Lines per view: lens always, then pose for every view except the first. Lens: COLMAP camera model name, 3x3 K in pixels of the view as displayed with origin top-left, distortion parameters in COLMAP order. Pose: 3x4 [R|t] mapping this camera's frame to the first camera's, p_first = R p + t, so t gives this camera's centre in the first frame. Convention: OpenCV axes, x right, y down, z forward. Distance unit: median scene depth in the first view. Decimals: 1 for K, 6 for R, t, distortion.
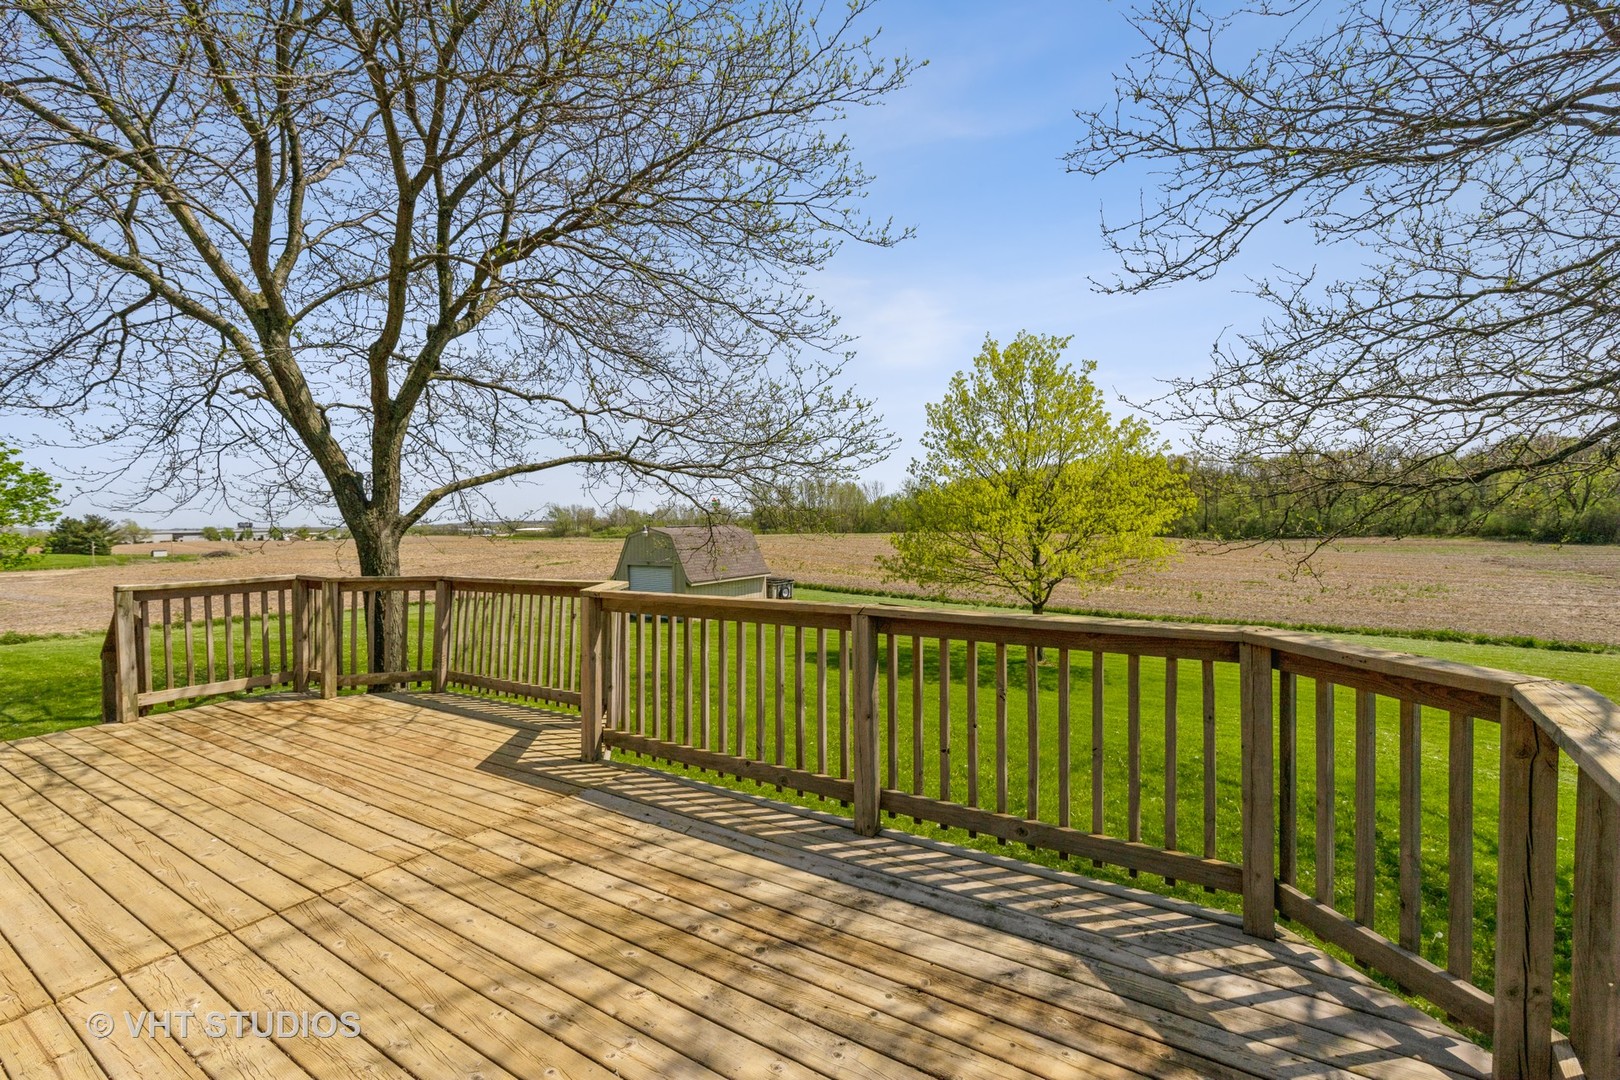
lens RADIAL K [[730.2, 0, 821.0], [0, 730.2, 533.4], [0, 0, 1]] dist [0.015665, 0.000478]
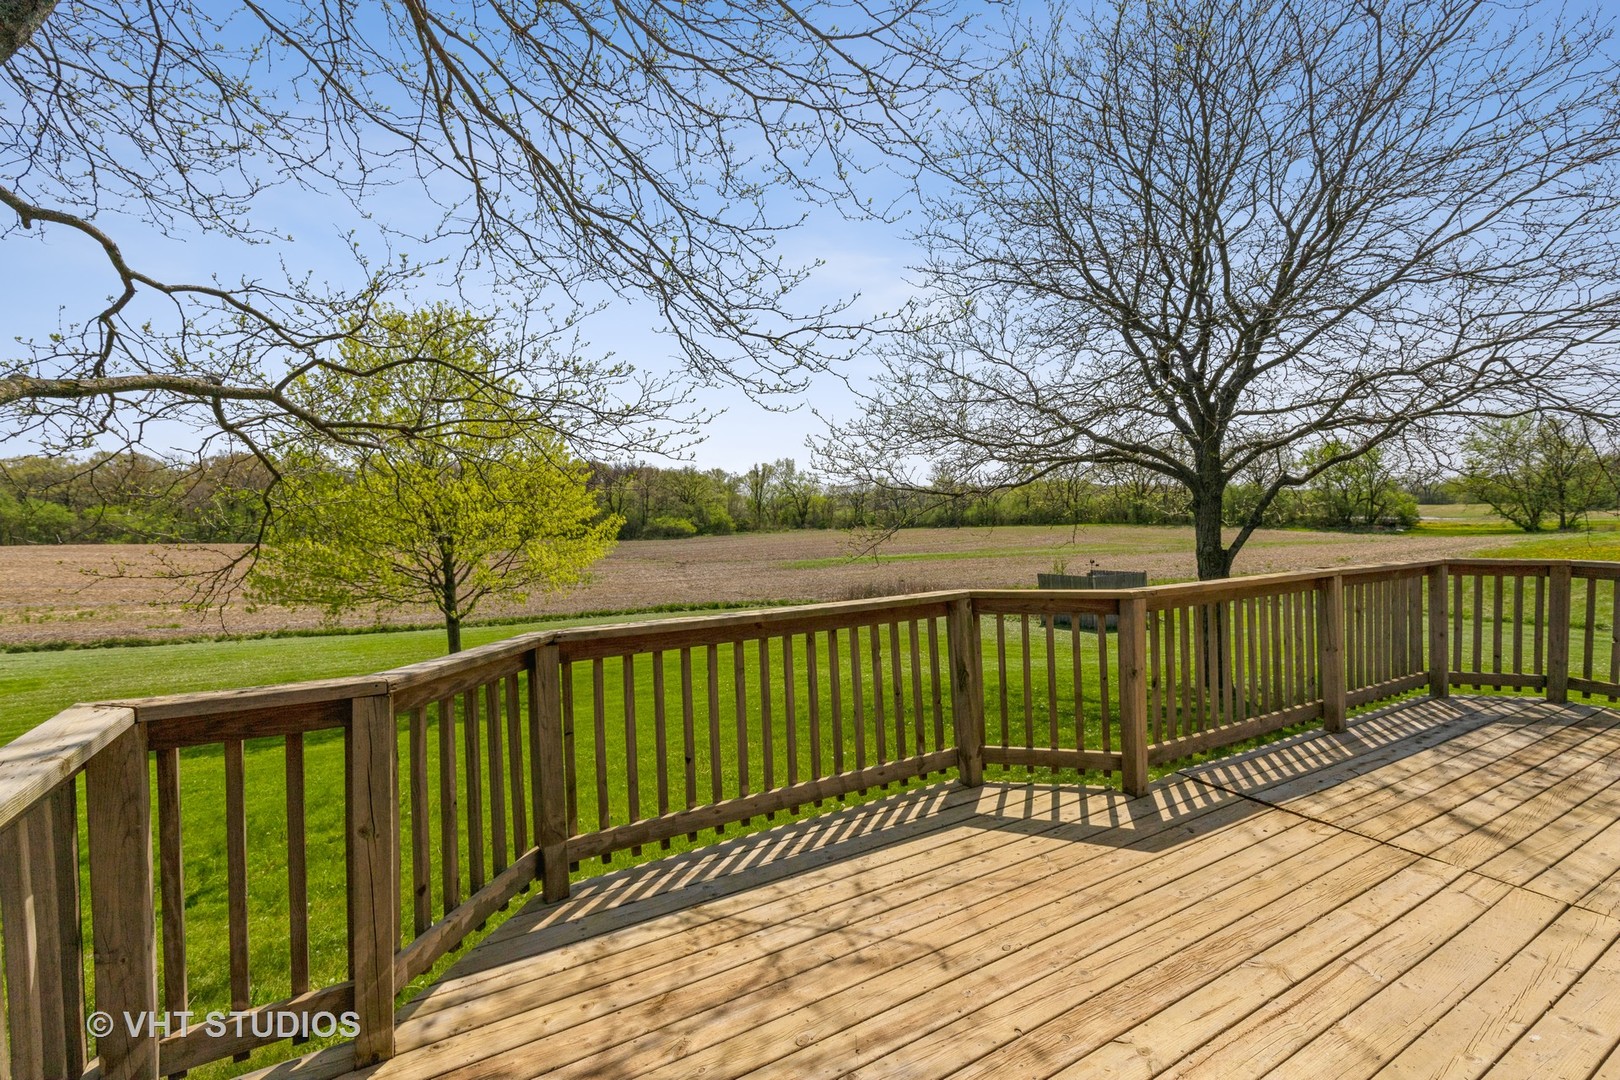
lens RADIAL K [[730.2, 0, 819.9], [0, 730.2, 538.4], [0, 0, 1]] dist [0.015665, 0.000478]
pose [[0.417716, -0.023697, 0.908269, -1.467565], [0.012433, 0.999715, 0.020365, -0.006710], [-0.908493, 0.002785, 0.417891, 1.168885]]
